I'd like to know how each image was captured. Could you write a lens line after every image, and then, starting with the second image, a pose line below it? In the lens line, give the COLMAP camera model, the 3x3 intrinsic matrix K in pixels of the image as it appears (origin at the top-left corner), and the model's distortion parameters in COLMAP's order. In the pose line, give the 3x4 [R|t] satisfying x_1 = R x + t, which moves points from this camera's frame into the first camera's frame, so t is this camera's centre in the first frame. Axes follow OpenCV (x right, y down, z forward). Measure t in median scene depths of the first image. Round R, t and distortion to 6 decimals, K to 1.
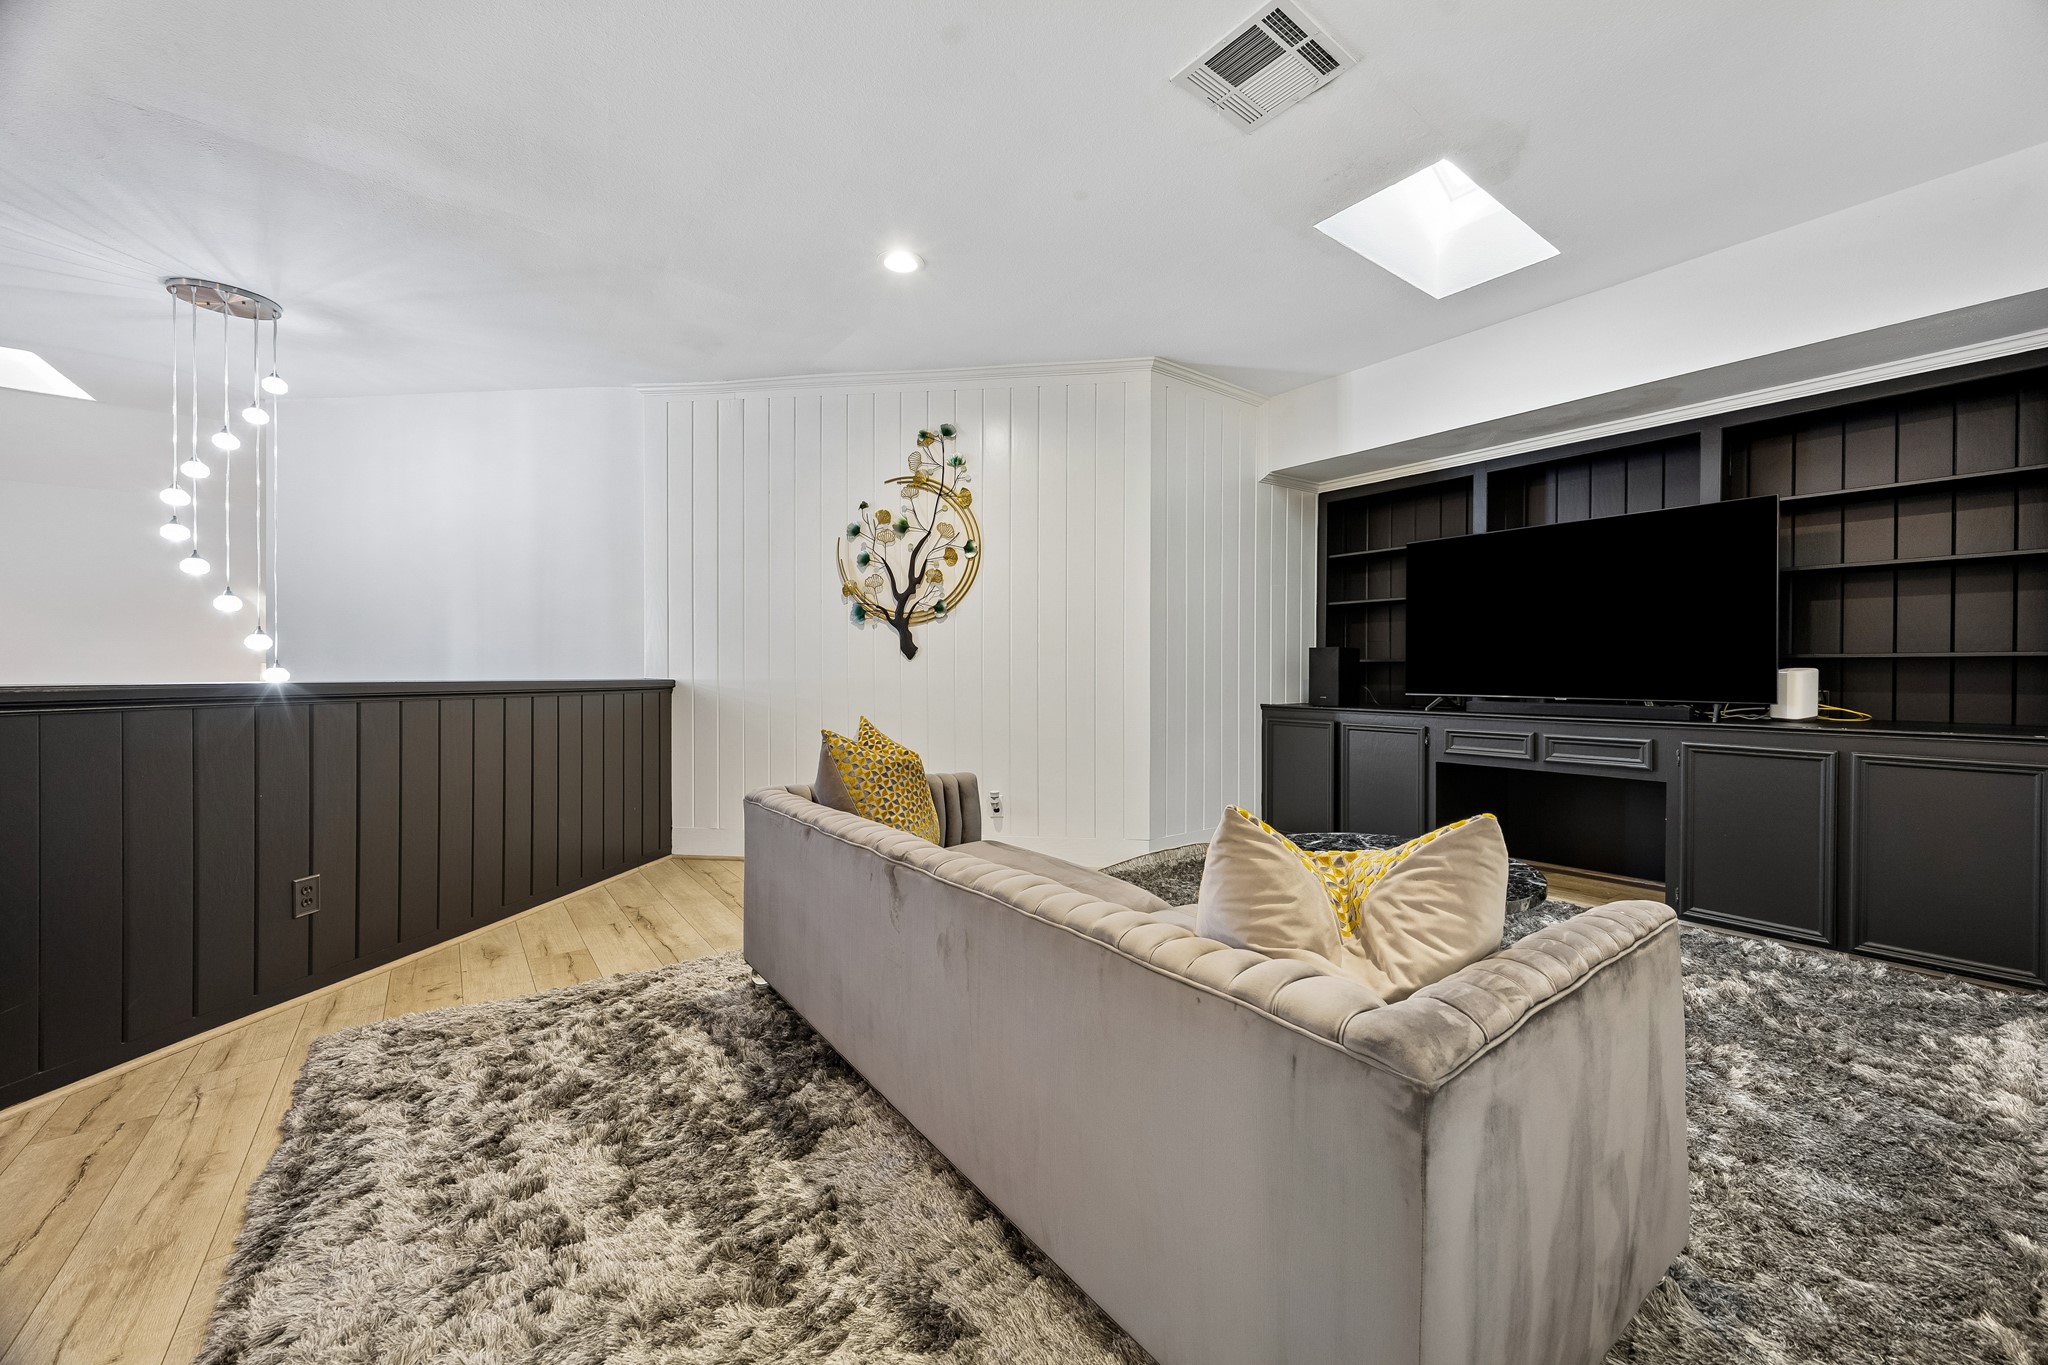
lens RADIAL K [[813.4, 0, 1076.2], [0, 813.4, 672.1], [0, 0, 1]] dist [0.015798, -0.000396]
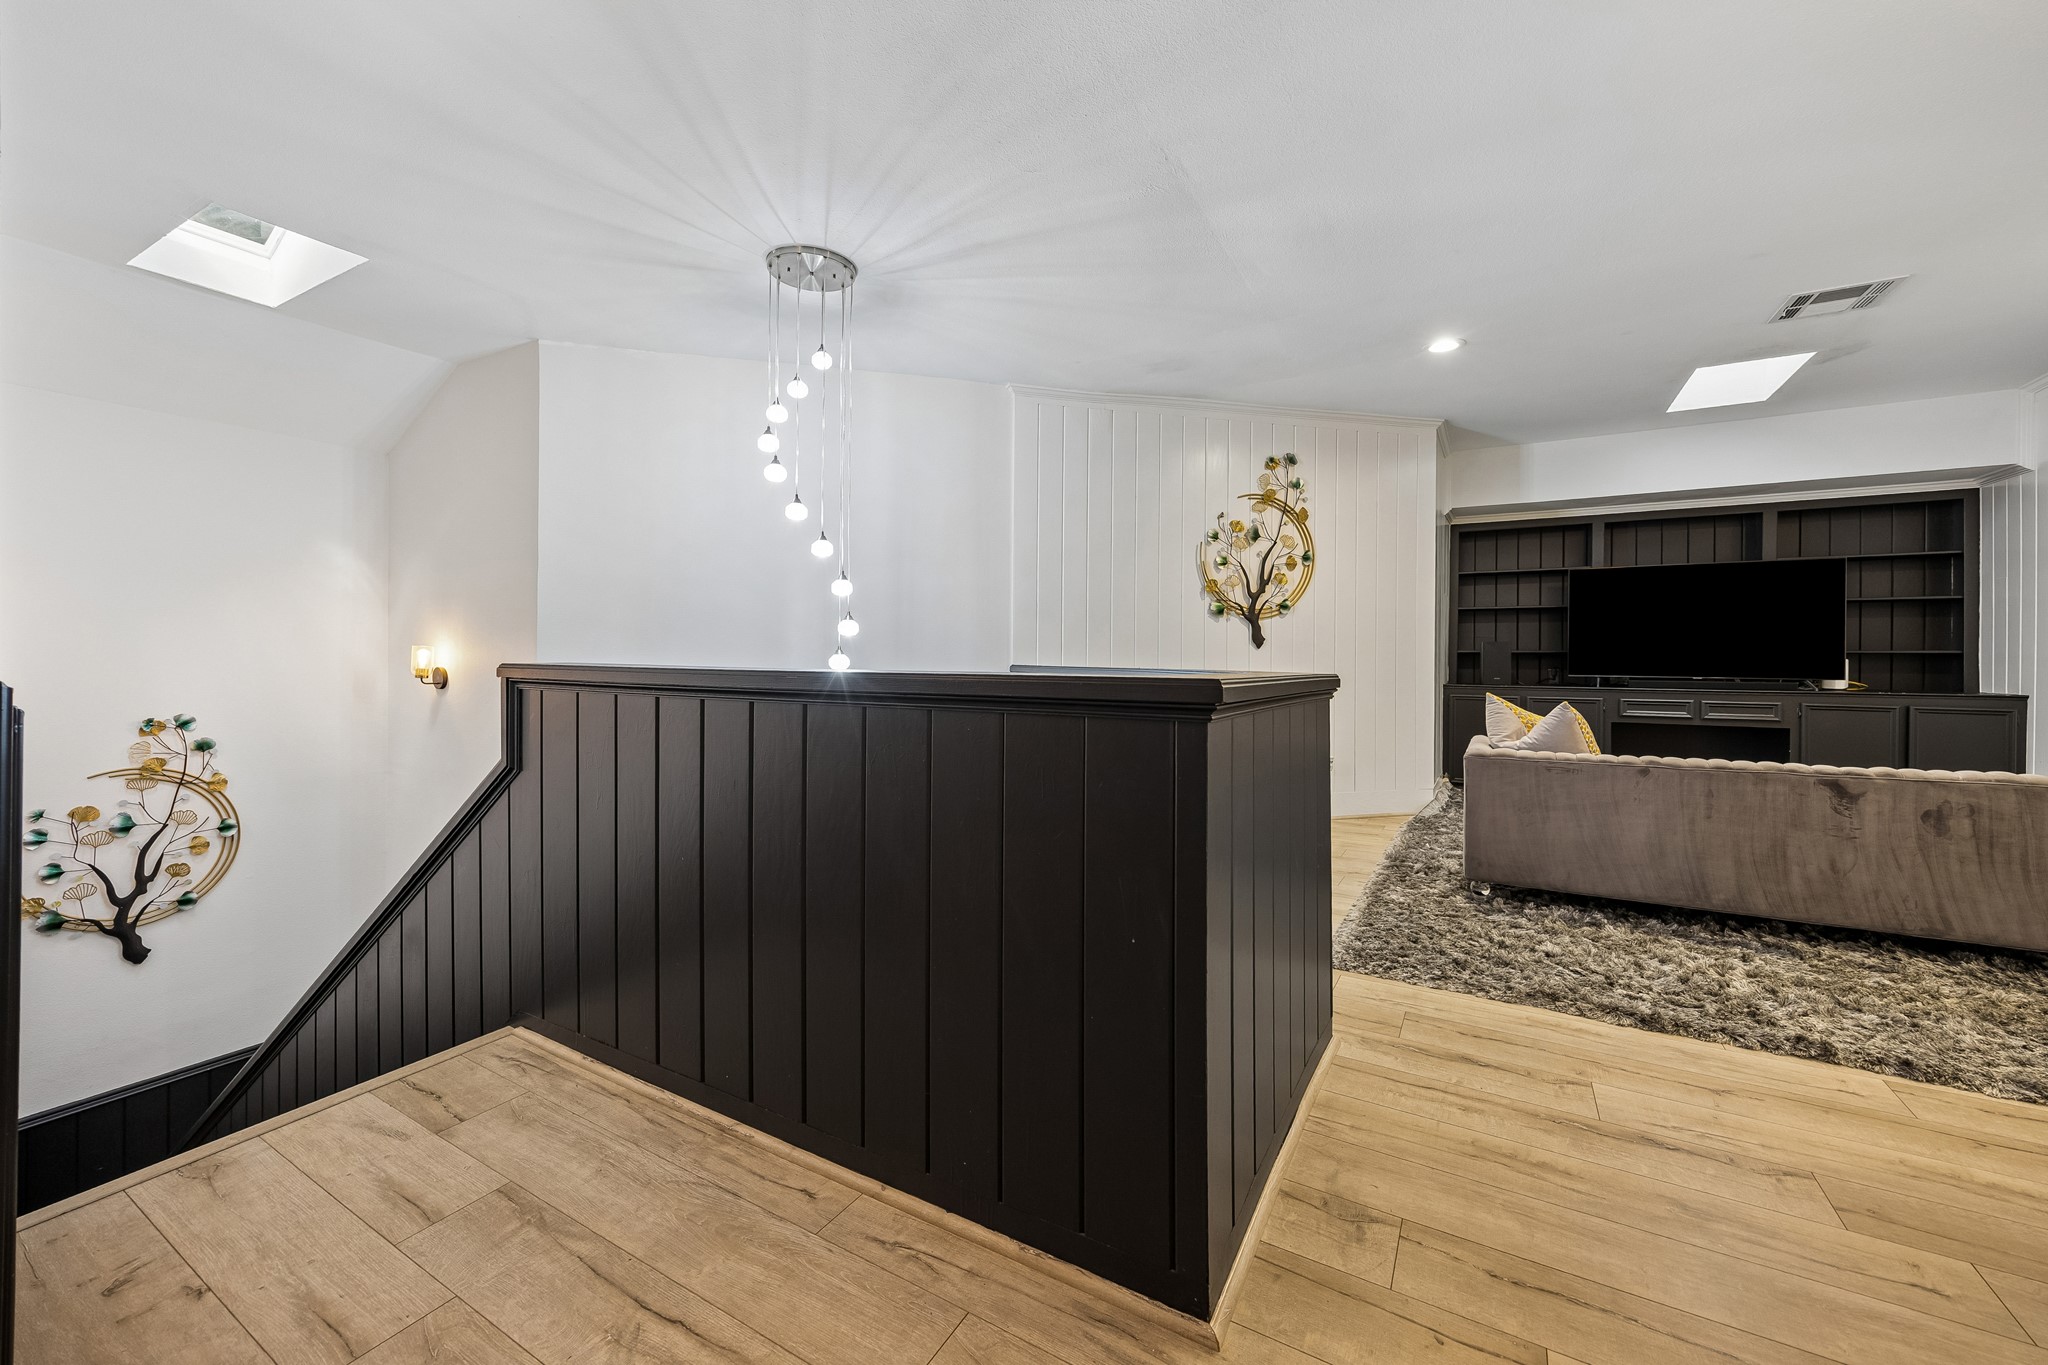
lens RADIAL K [[813.4, 0, 1050.5], [0, 813.4, 648.8], [0, 0, 1]] dist [0.015798, -0.000396]
pose [[0.927325, 0.006167, 0.374207, -0.930721], [-0.003682, 0.999966, -0.007356, -0.005281], [-0.374240, 0.005443, 0.927316, 0.017337]]
